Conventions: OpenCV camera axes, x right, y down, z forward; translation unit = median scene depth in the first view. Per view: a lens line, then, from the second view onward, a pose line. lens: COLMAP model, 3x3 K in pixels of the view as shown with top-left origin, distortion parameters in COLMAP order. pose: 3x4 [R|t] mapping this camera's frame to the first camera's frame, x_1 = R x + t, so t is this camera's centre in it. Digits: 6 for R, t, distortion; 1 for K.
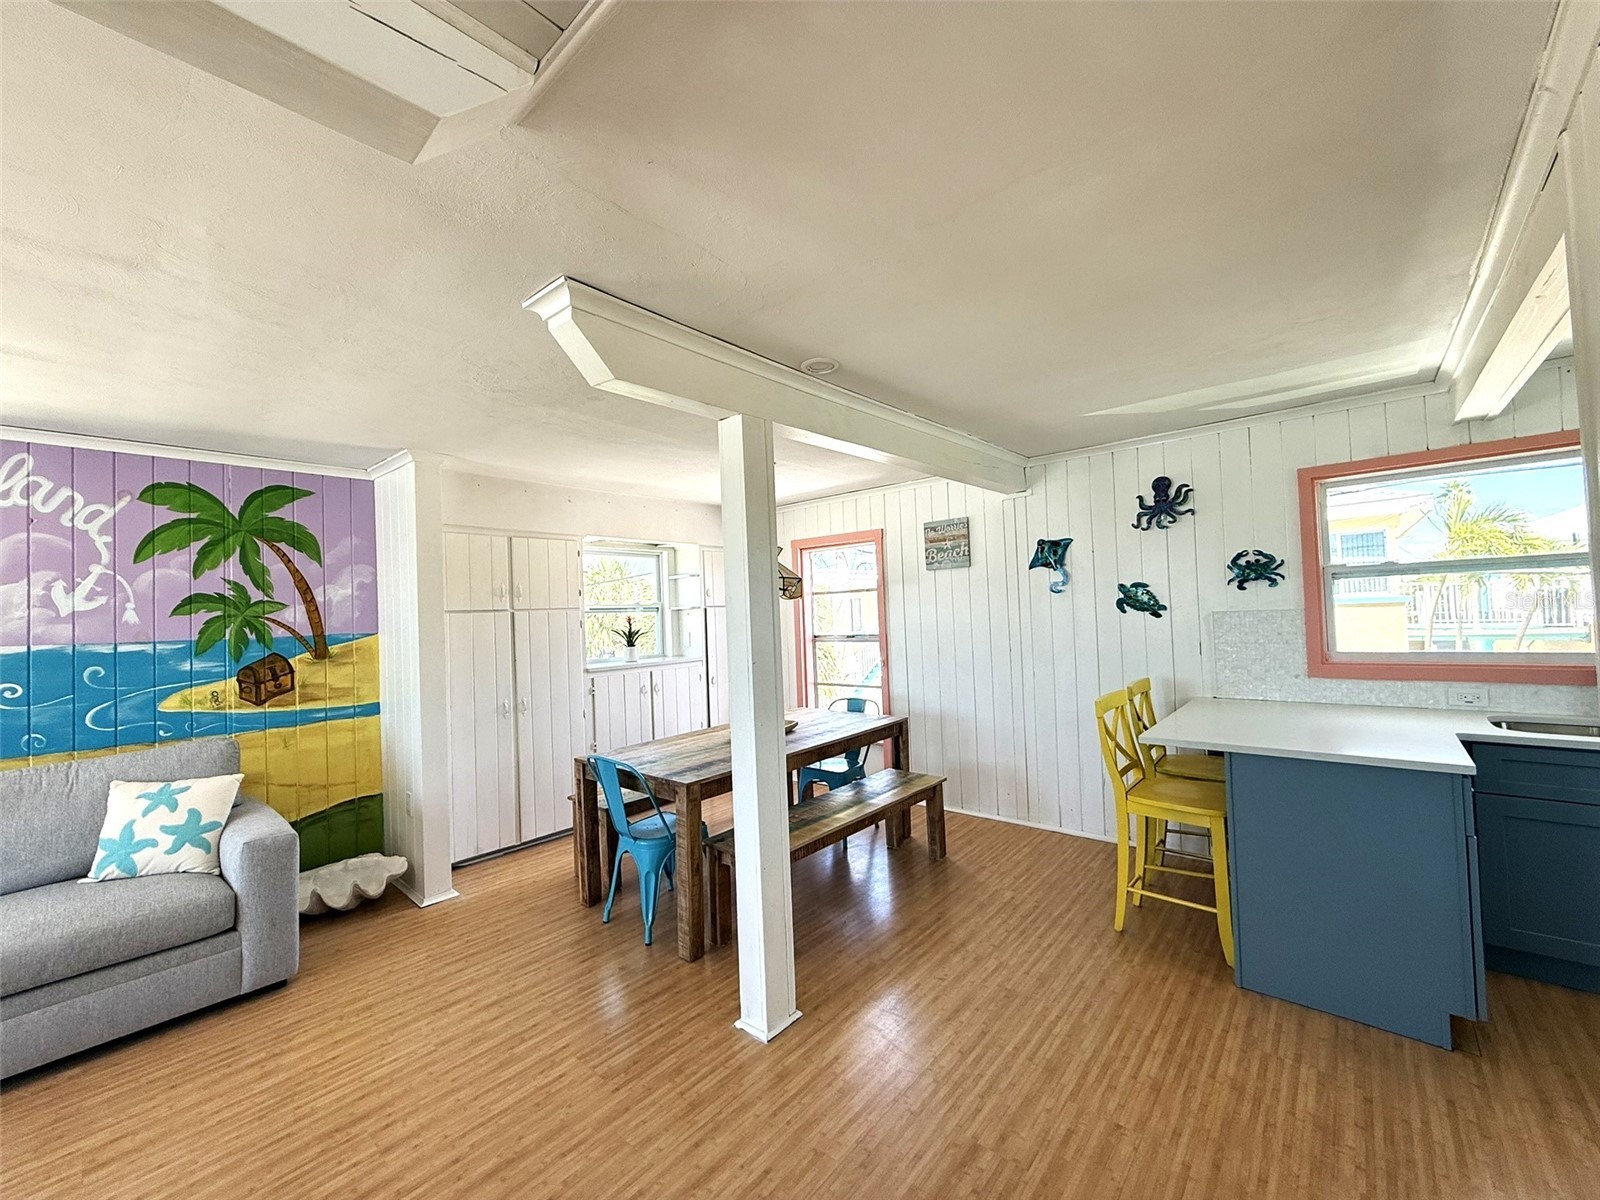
lens RADIAL K [[637.2, 0, 796.6], [0, 637.2, 599.1], [0, 0, 1]] dist [0.000597, -0.000601]
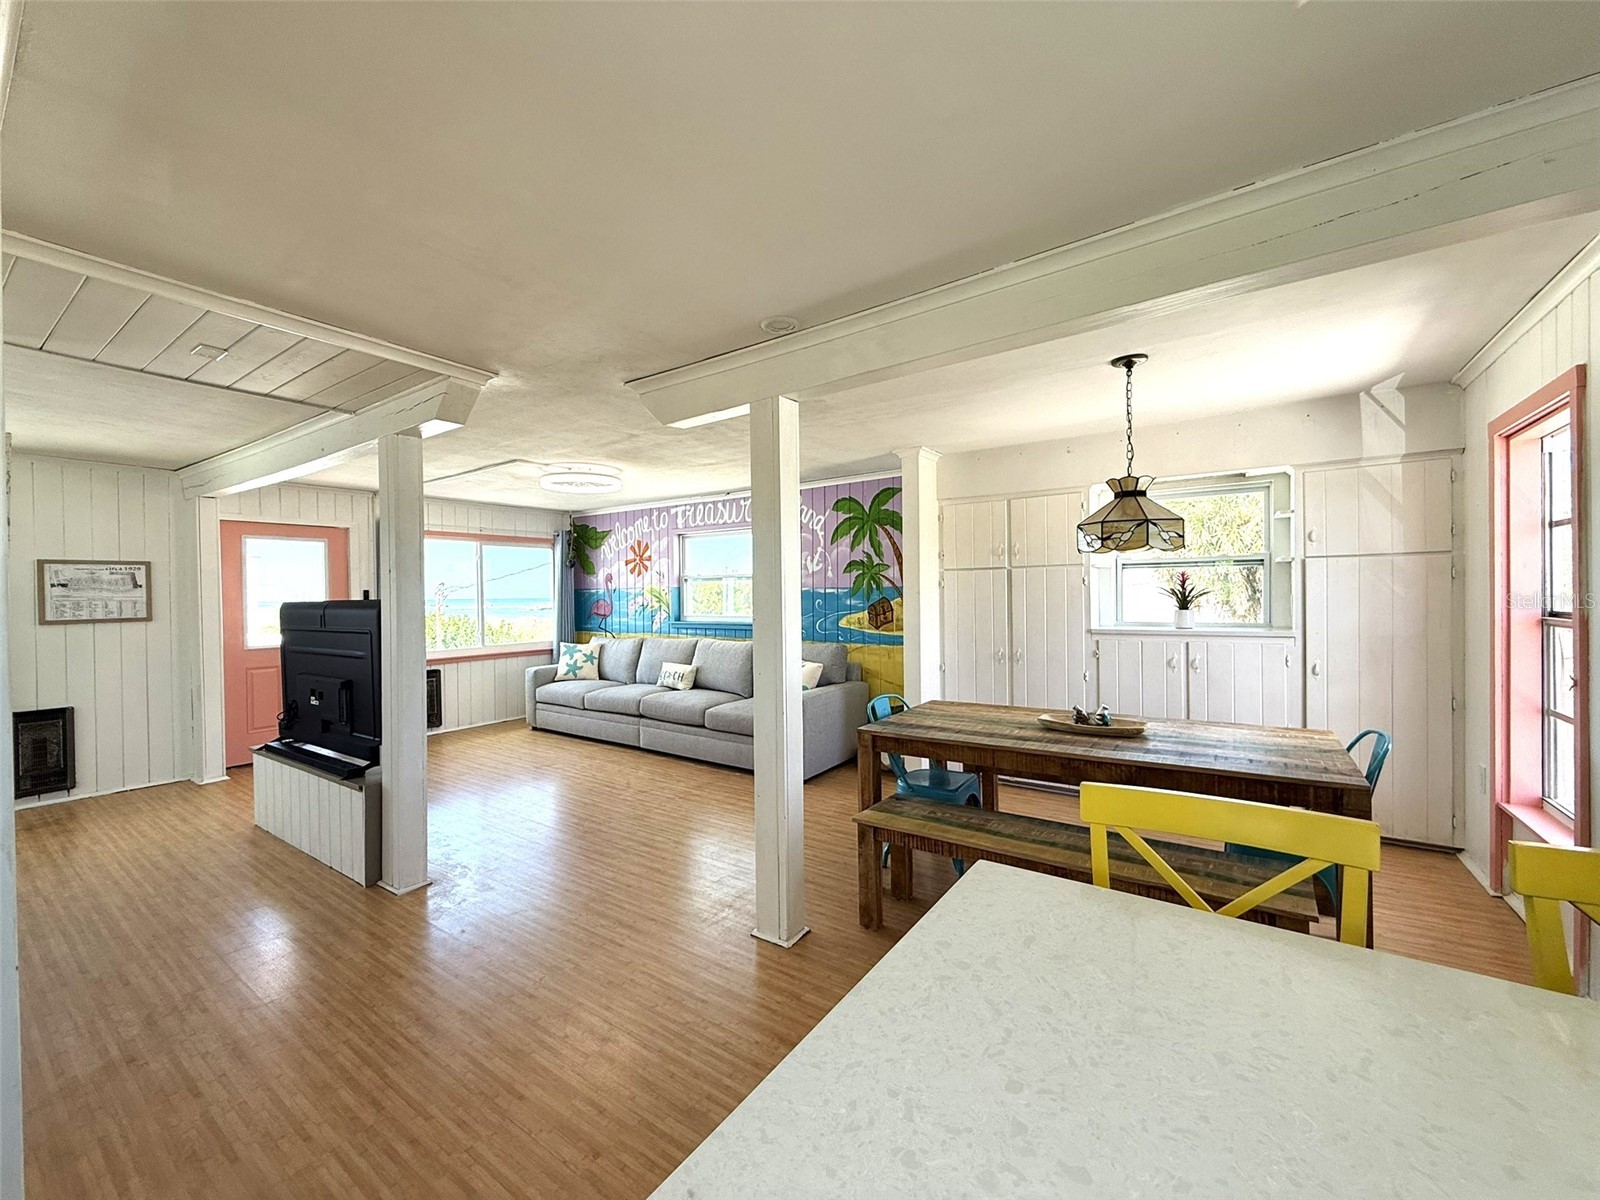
lens RADIAL K [[637.2, 0, 797.6], [0, 637.2, 601.4], [0, 0, 1]] dist [0.000597, -0.000601]
pose [[0.110160, 0.048422, -0.992734, 0.725115], [0.035351, 0.997990, 0.052602, 0.006012], [0.993285, -0.040889, 0.108227, 0.634278]]
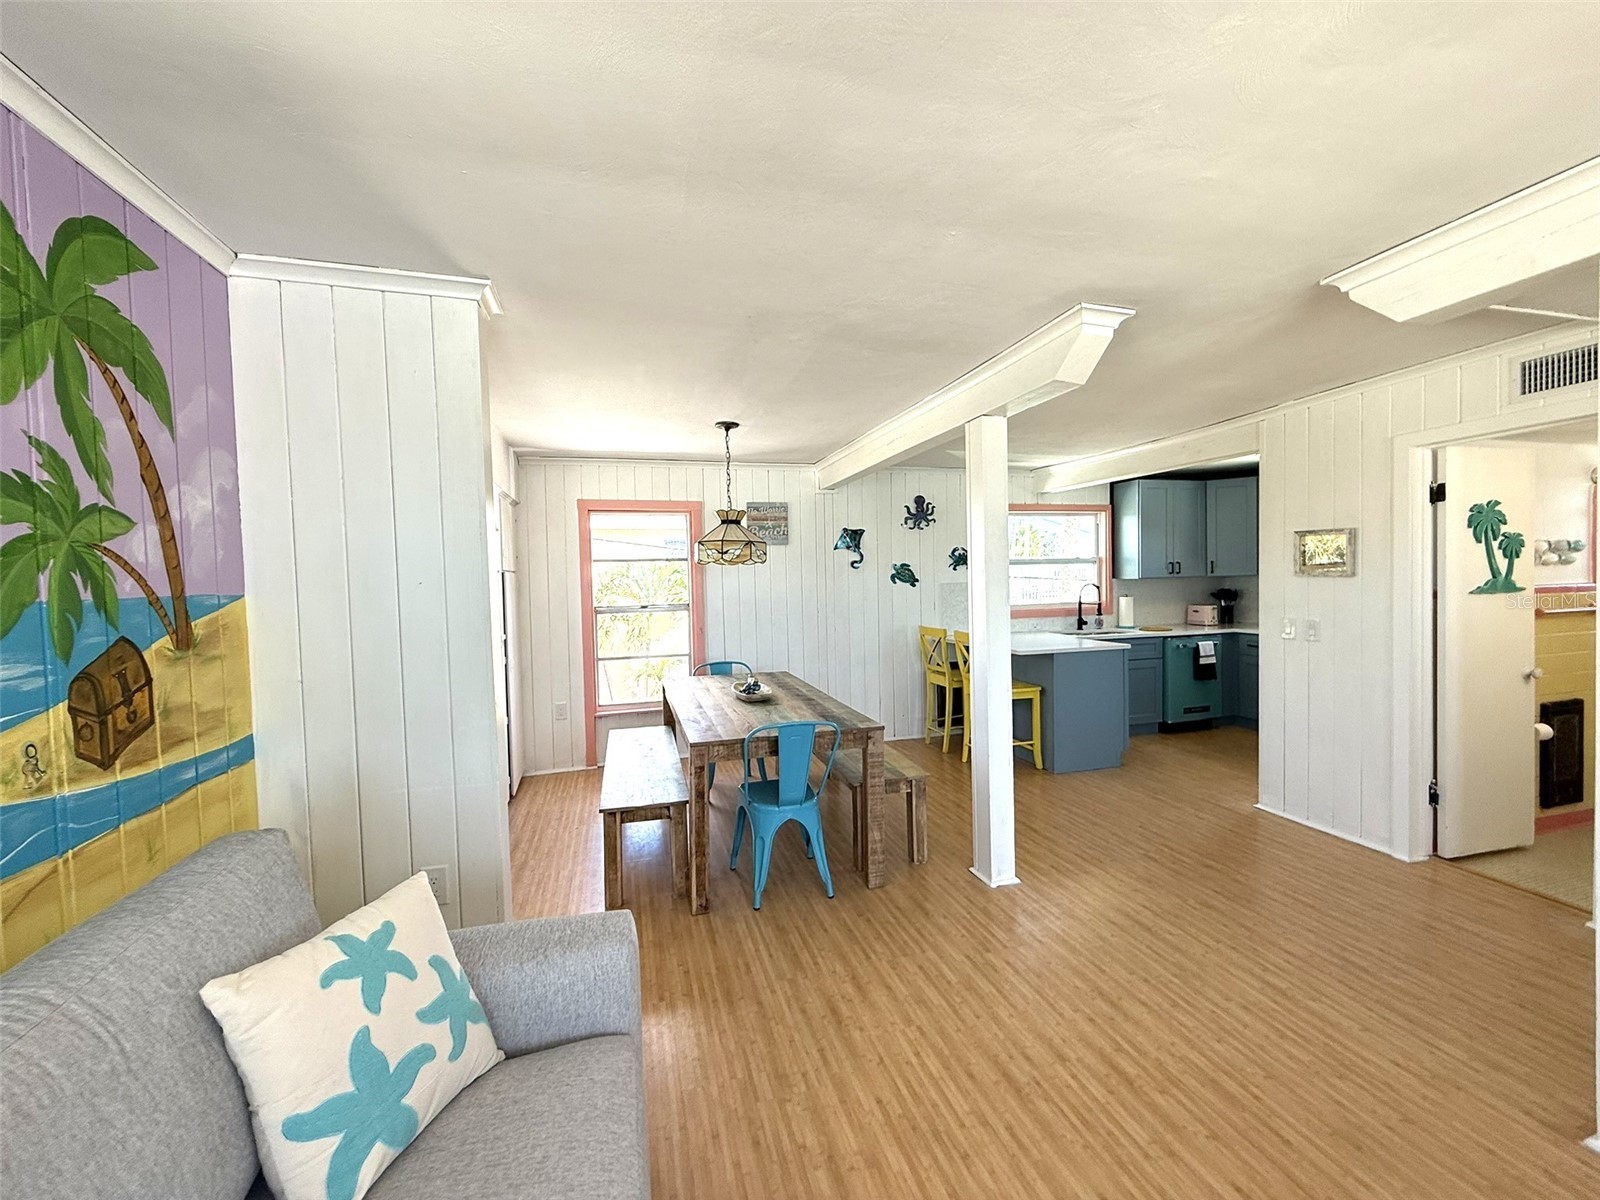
lens RADIAL K [[637.2, 0, 796.1], [0, 637.2, 600.7], [0, 0, 1]] dist [0.000597, -0.000601]
pose [[0.549364, -0.002547, 0.835579, -0.944702], [-0.018157, 0.999723, 0.014985, 0.048535], [-0.835386, -0.023404, 0.549166, 0.426507]]
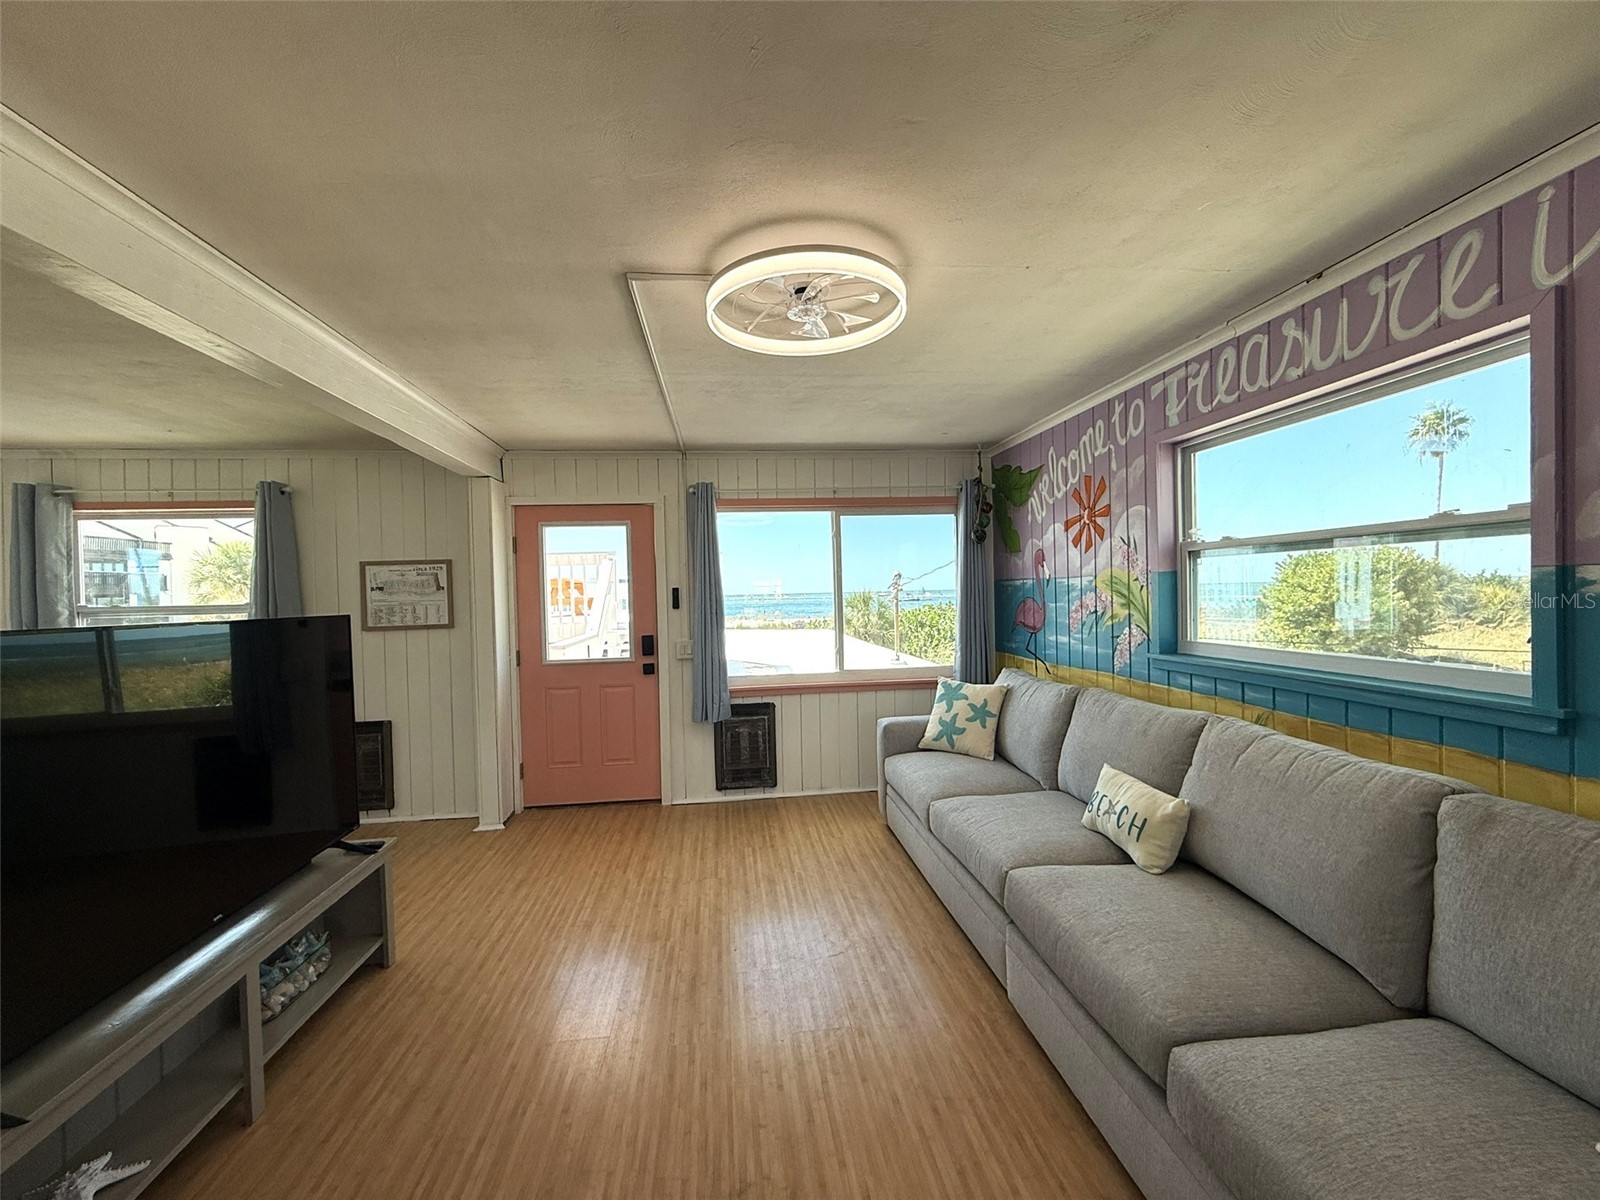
lens RADIAL K [[637.2, 0, 796.0], [0, 637.2, 599.1], [0, 0, 1]] dist [0.000597, -0.000601]
pose [[-0.665590, 0.062243, -0.743717, -0.375395], [0.069854, 0.997337, 0.020953, 0.038057], [0.743041, -0.038005, -0.668166, 0.671411]]
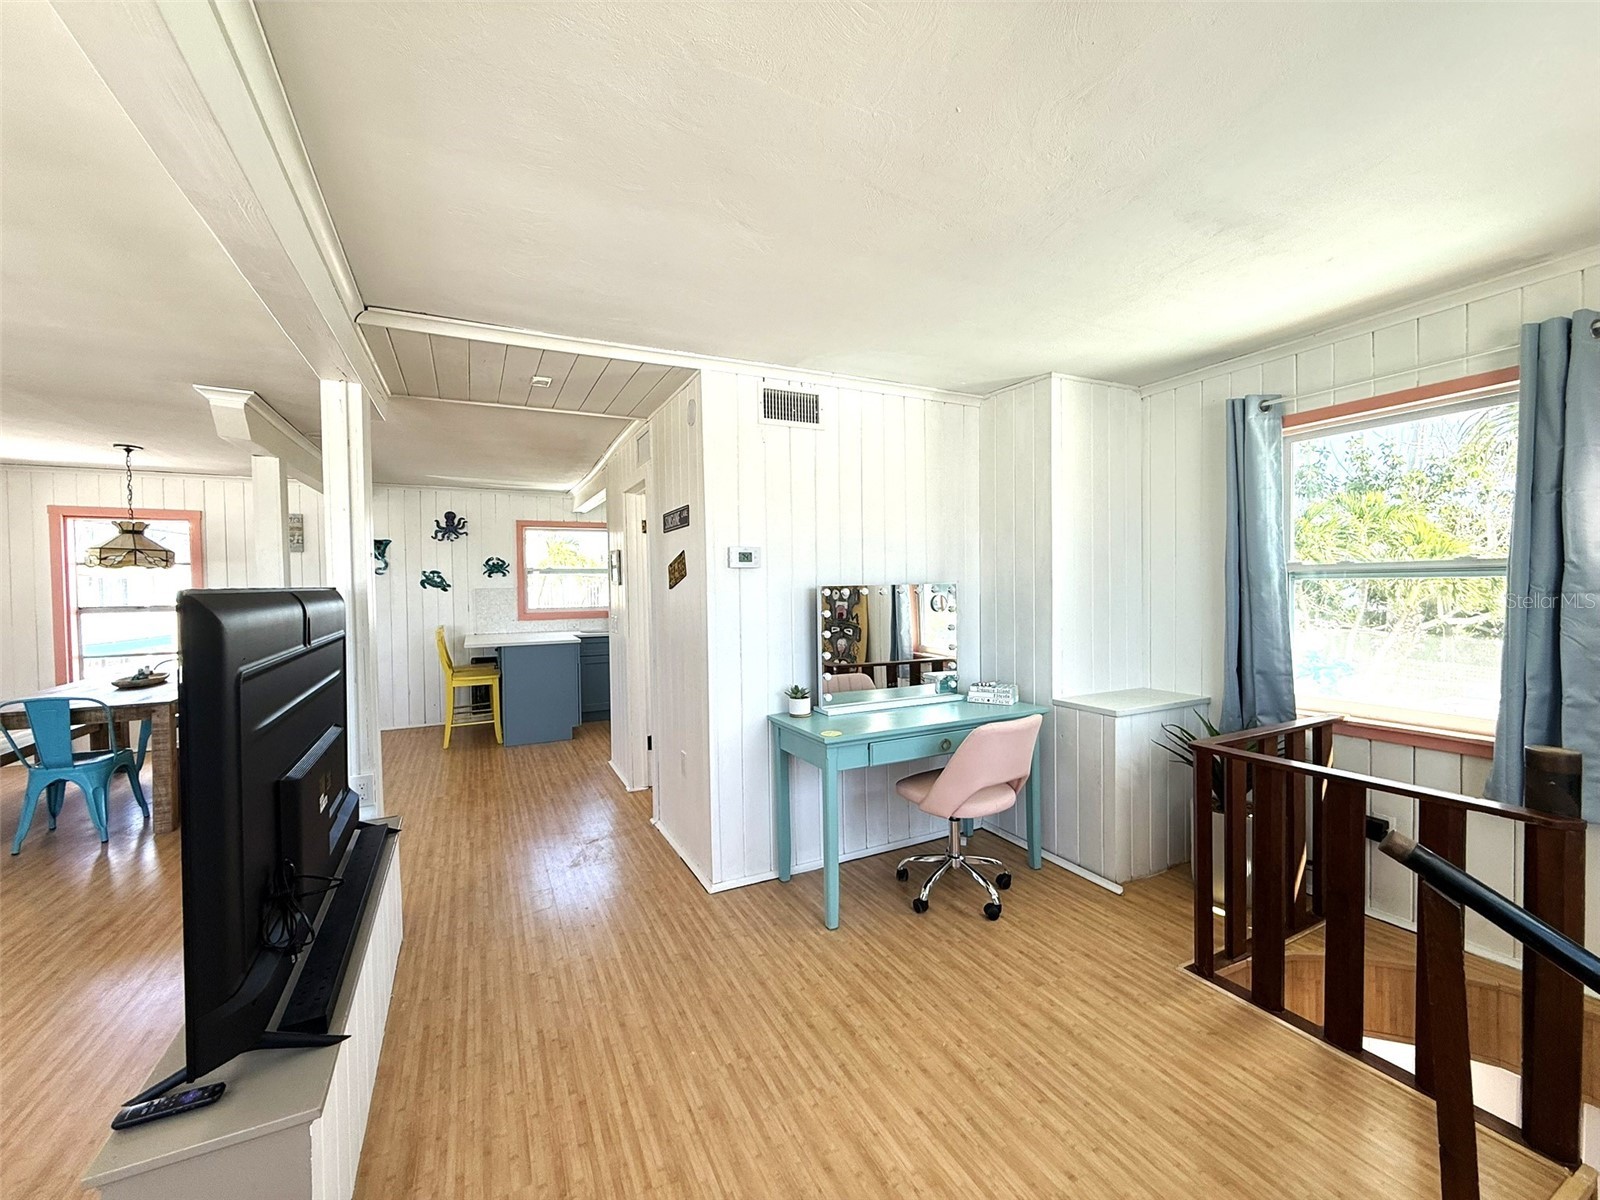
lens RADIAL K [[637.2, 0, 798.1], [0, 637.2, 601.2], [0, 0, 1]] dist [0.000597, -0.000601]
pose [[0.373402, 0.009025, 0.927626, -0.752100], [-0.025027, 0.999687, 0.000348, 0.033621], [-0.927332, -0.023346, 0.373510, -0.597232]]
